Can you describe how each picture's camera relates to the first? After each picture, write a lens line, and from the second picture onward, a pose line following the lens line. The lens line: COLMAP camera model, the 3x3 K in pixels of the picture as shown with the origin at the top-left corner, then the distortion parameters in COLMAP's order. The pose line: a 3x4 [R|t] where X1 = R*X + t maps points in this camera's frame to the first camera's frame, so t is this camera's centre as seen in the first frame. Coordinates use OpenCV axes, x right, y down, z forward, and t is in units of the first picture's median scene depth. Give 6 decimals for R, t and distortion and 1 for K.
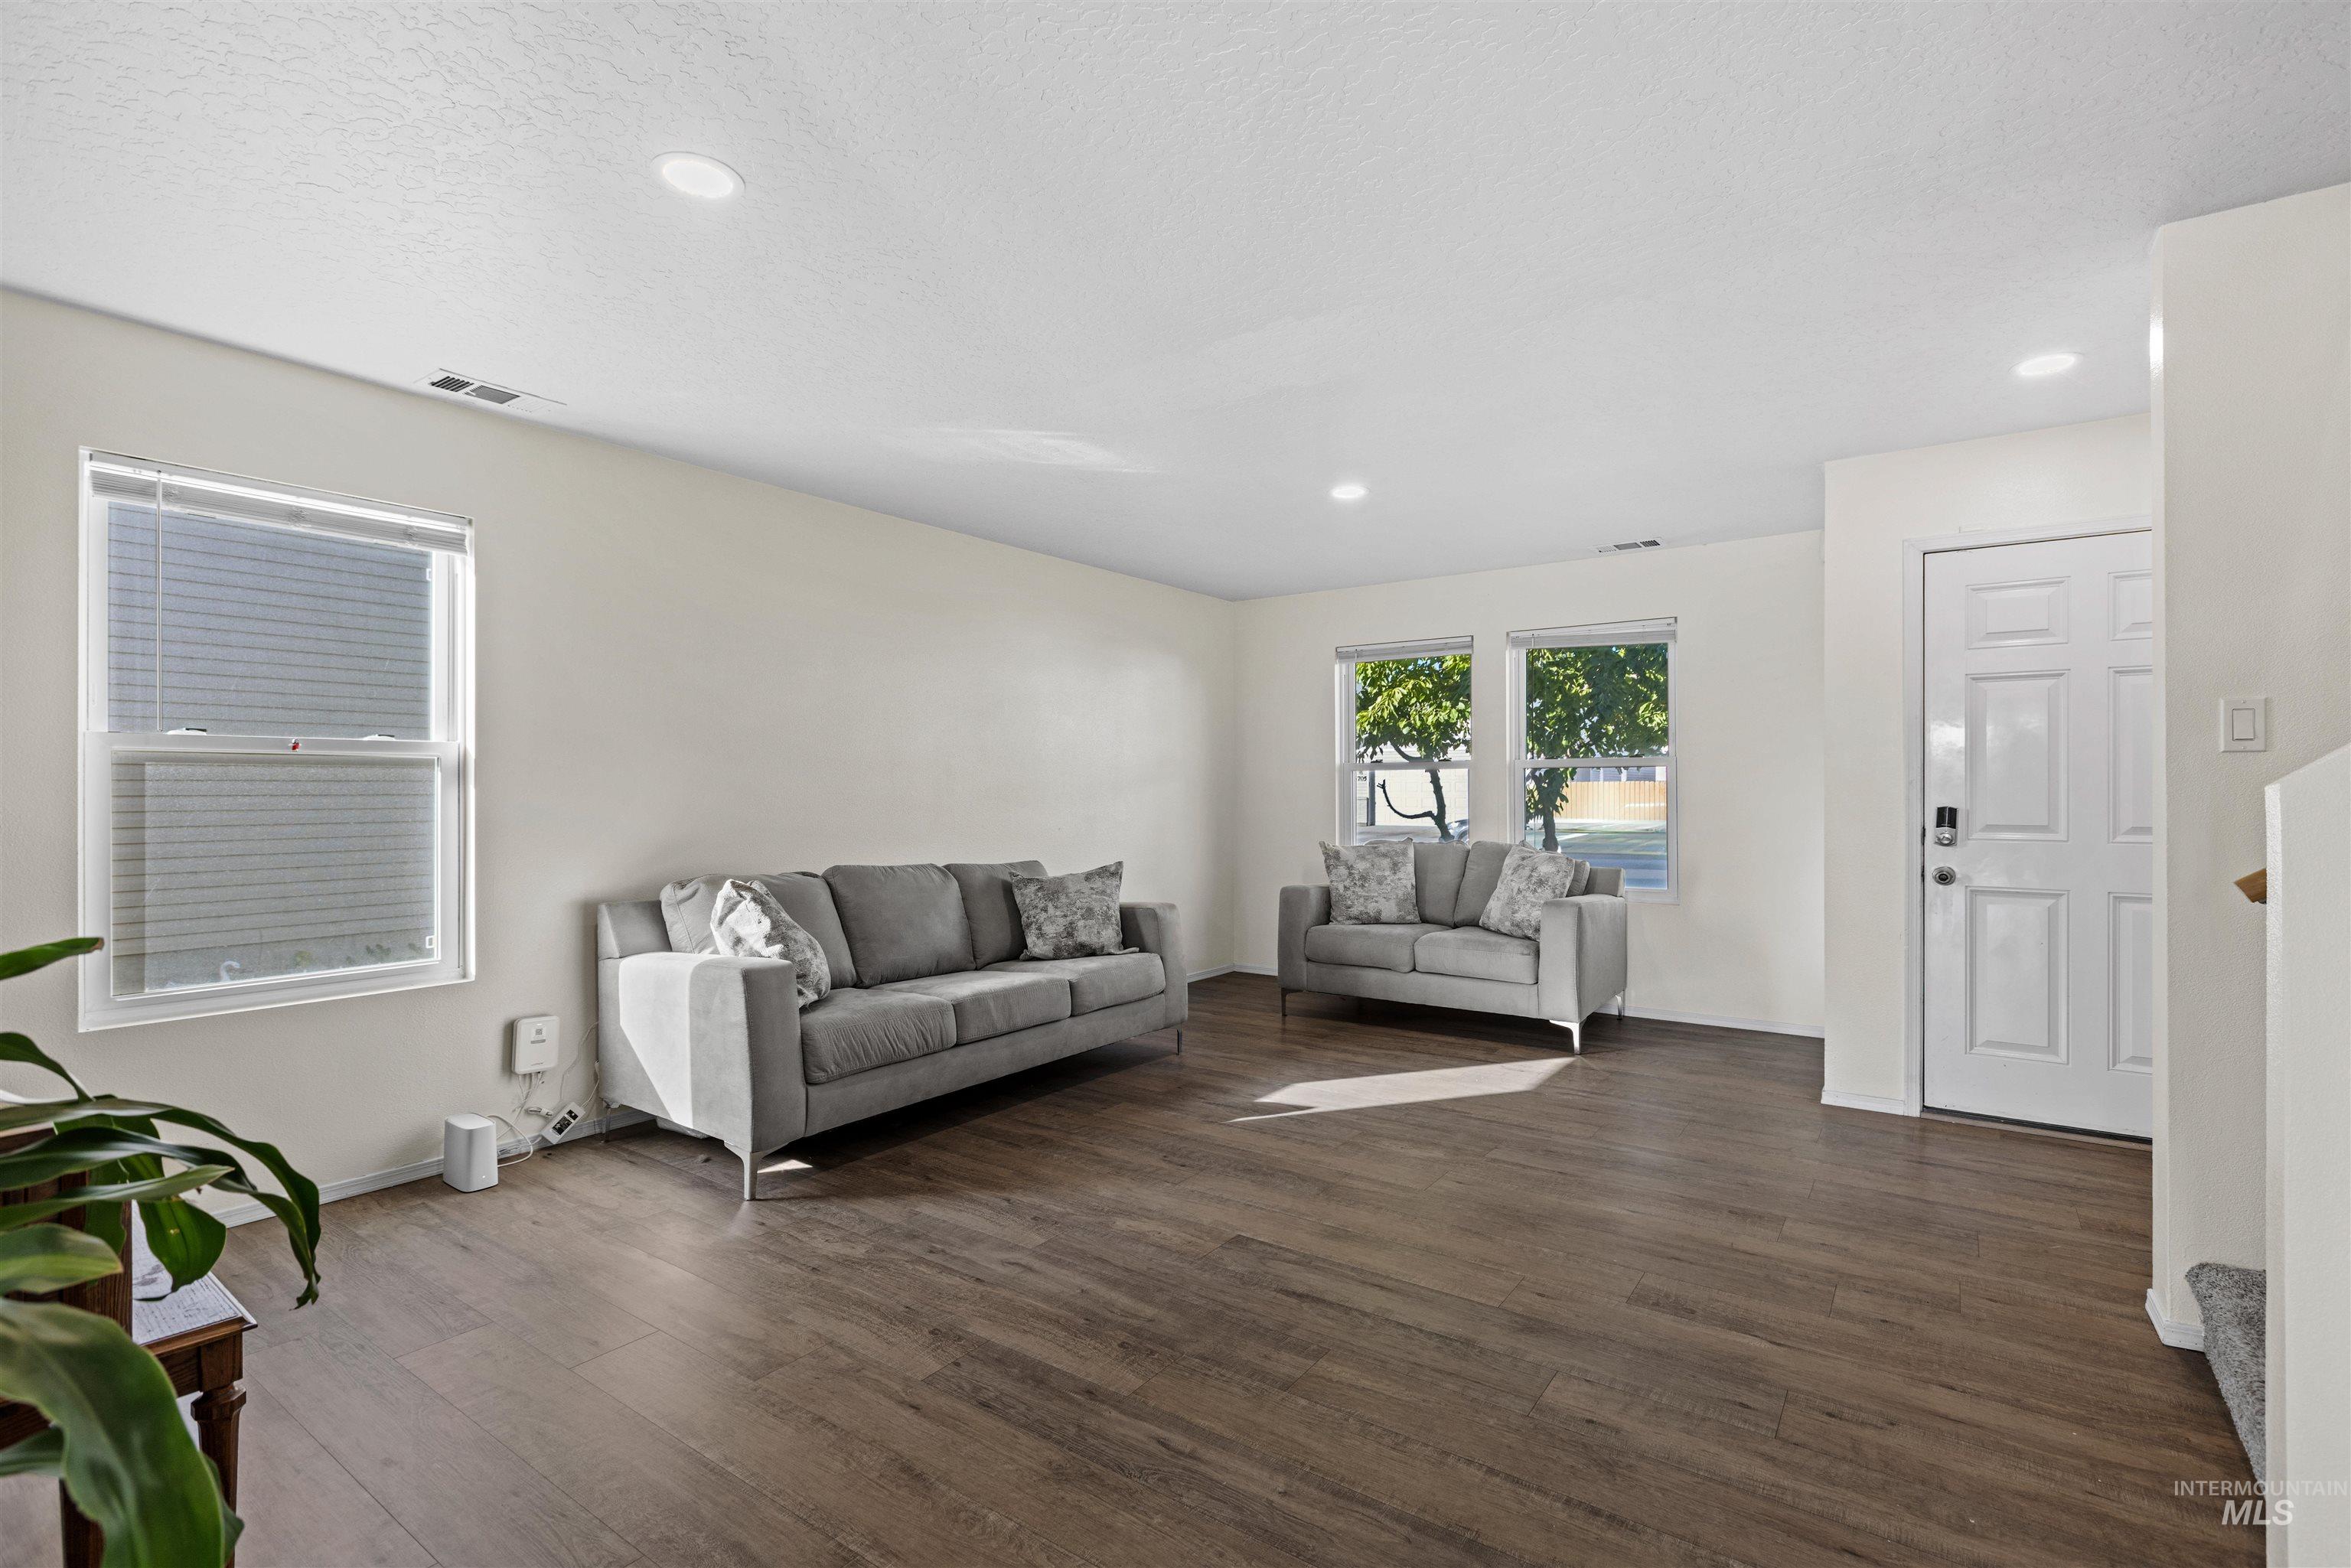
lens RADIAL K [[1056.9, 0, 1195.3], [0, 1056.9, 790.2], [0, 0, 1]] dist [-0.003635, -0.000081]
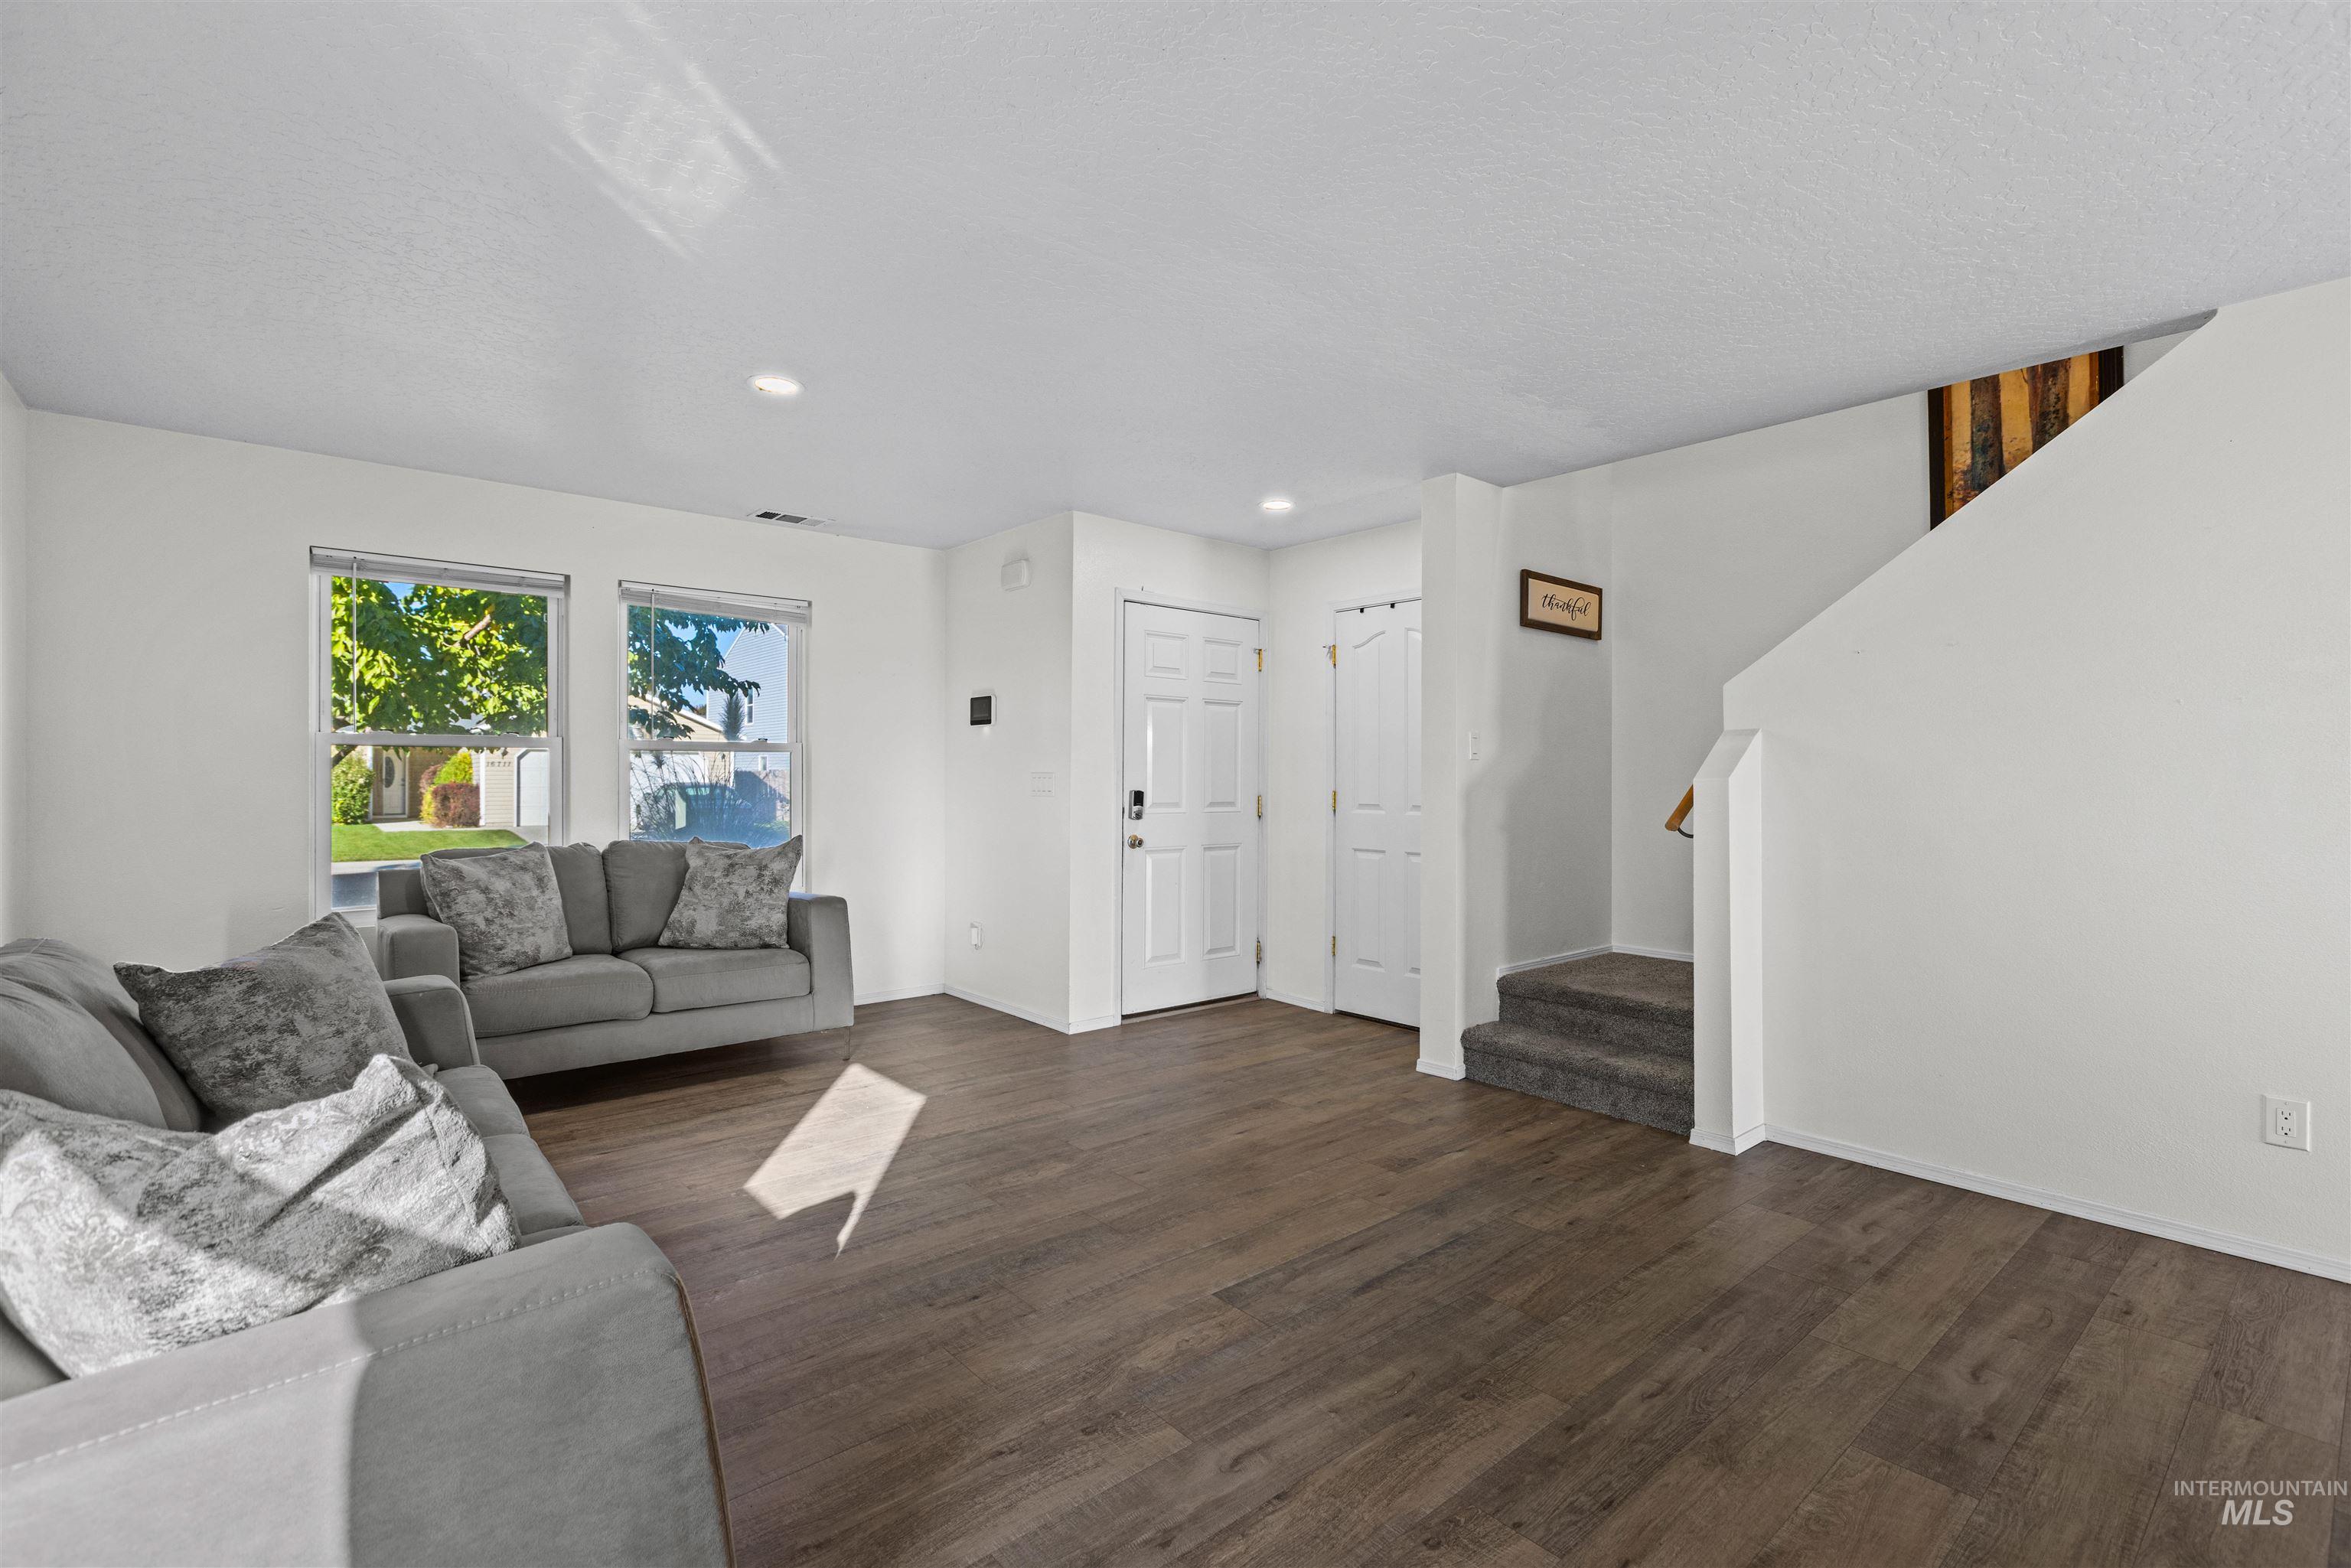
lens RADIAL K [[1056.9, 0, 1187.7], [0, 1056.9, 779.3], [0, 0, 1]] dist [-0.003635, -0.000081]
pose [[0.251288, 0.002228, 0.967910, -0.704767], [-0.002516, 0.999995, -0.001649, 0.004052], [-0.967909, -0.002021, 0.251293, 0.715157]]
